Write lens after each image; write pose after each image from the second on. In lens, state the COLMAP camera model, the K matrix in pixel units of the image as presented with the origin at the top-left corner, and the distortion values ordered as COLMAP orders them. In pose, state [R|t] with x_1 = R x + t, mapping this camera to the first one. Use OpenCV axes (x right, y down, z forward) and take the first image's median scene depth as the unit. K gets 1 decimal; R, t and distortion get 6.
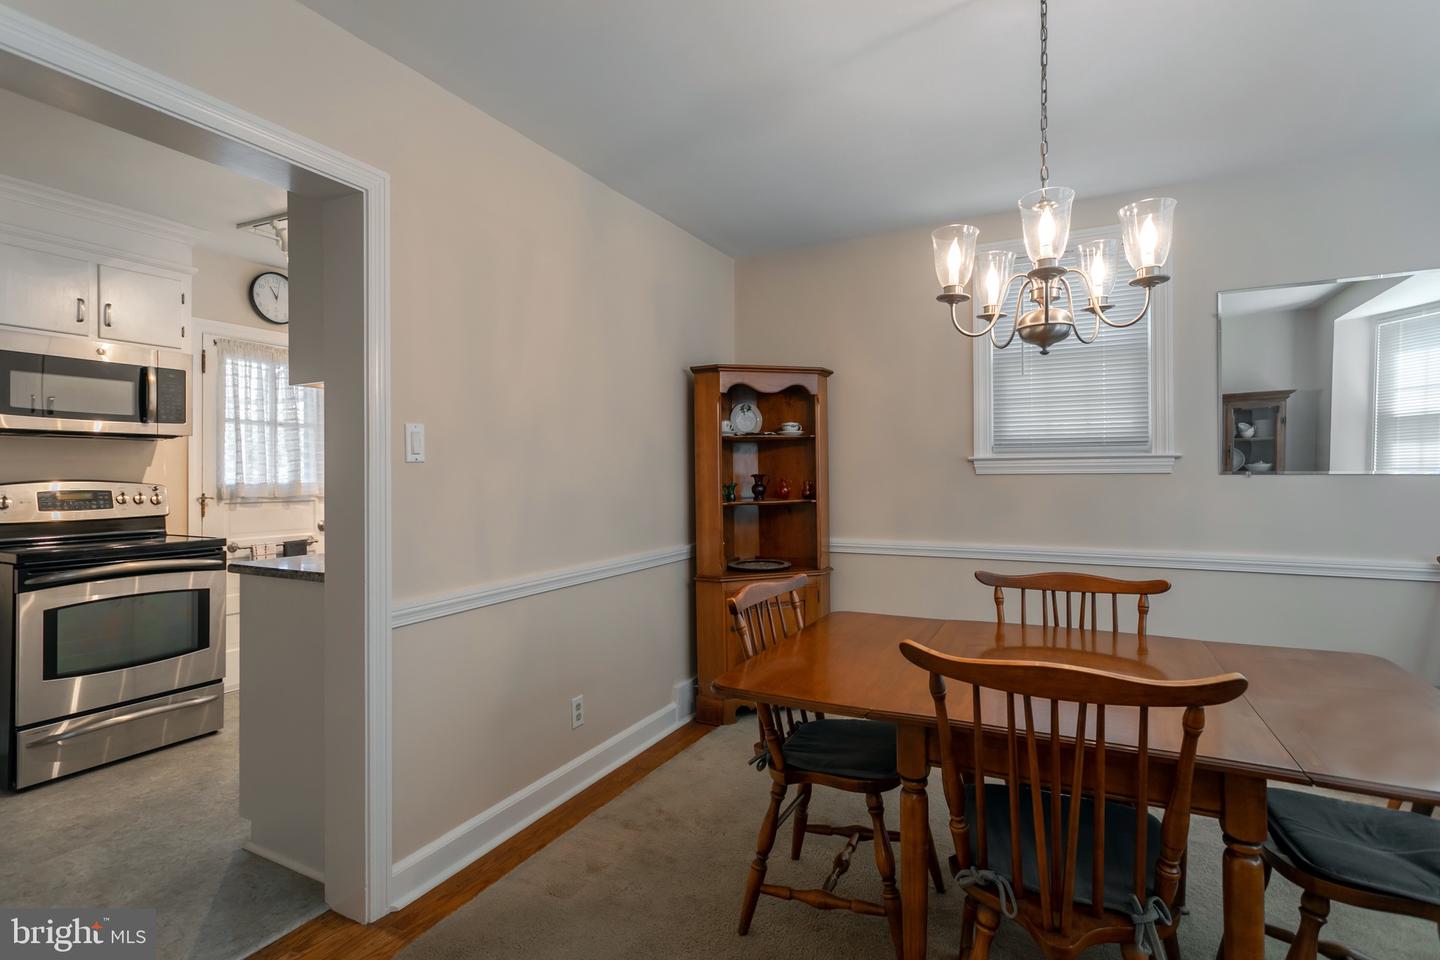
lens RADIAL K [[703.7, 0, 724.0], [0, 703.7, 465.3], [0, 0, 1]] dist [0.000418, -0.000054]
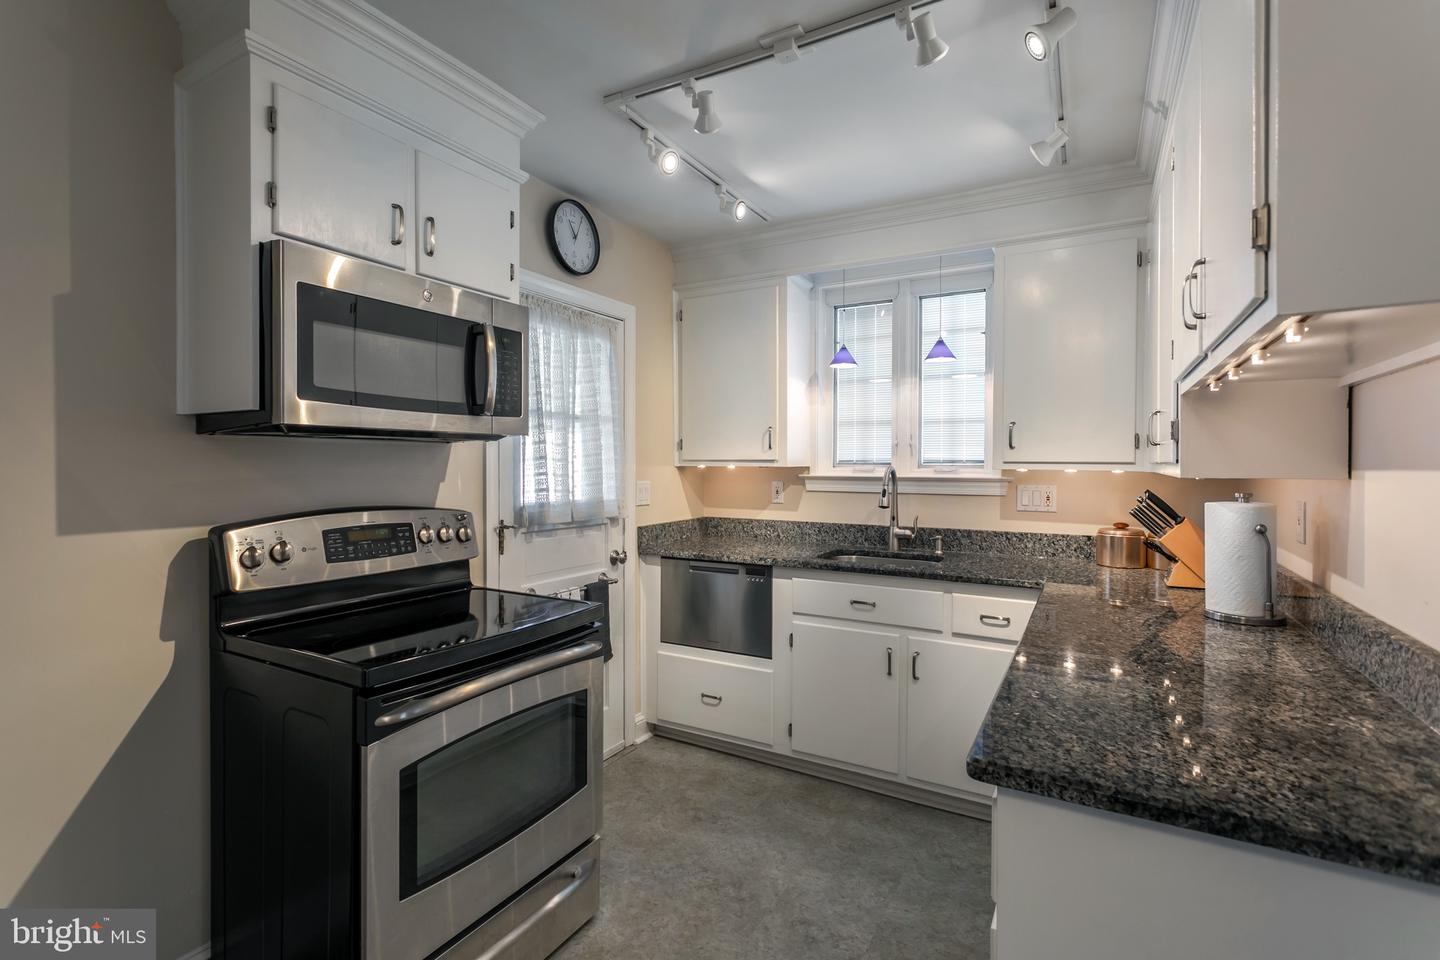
lens RADIAL K [[679.0, 0, 716.5], [0, 679.0, 469.2], [0, 0, 1]] dist [0.015218, 0.000385]
pose [[0.998682, 0.008687, -0.050587, -0.572738], [-0.007758, 0.999798, 0.018527, -0.026241], [0.050738, -0.018110, 0.998548, 0.407598]]
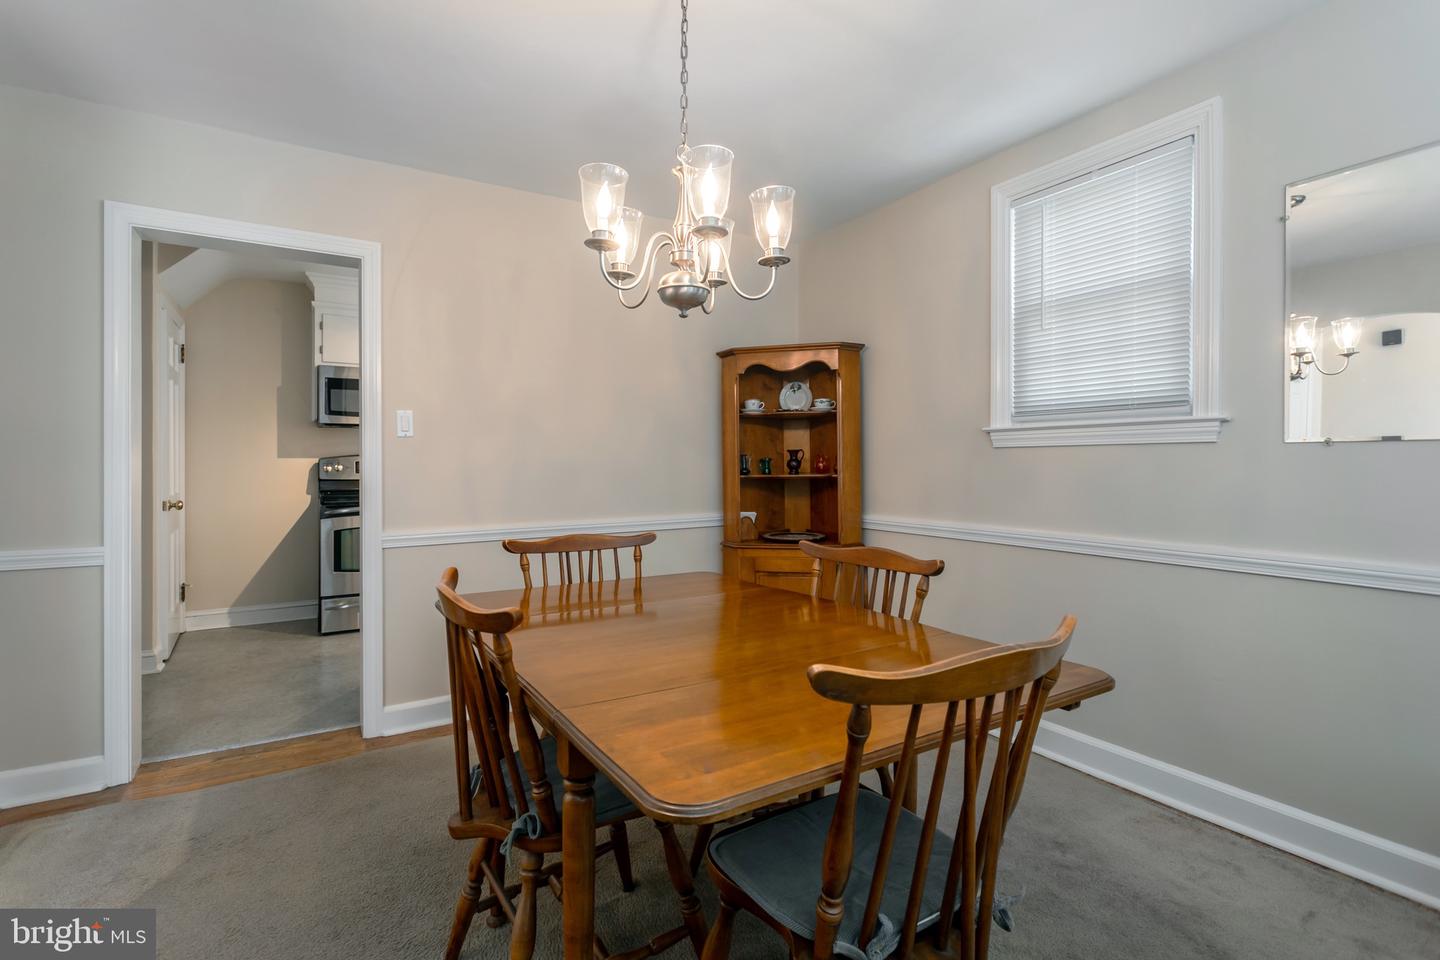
lens RADIAL K [[677.7, 0, 714.5], [0, 677.7, 457.8], [0, 0, 1]] dist [-0.000488, 0.000088]
pose [[0.839460, 0.000172, -0.543421, 0.567451], [0.002865, 0.999985, 0.004743, 0.022383], [0.543413, -0.005538, 0.839447, 0.110564]]
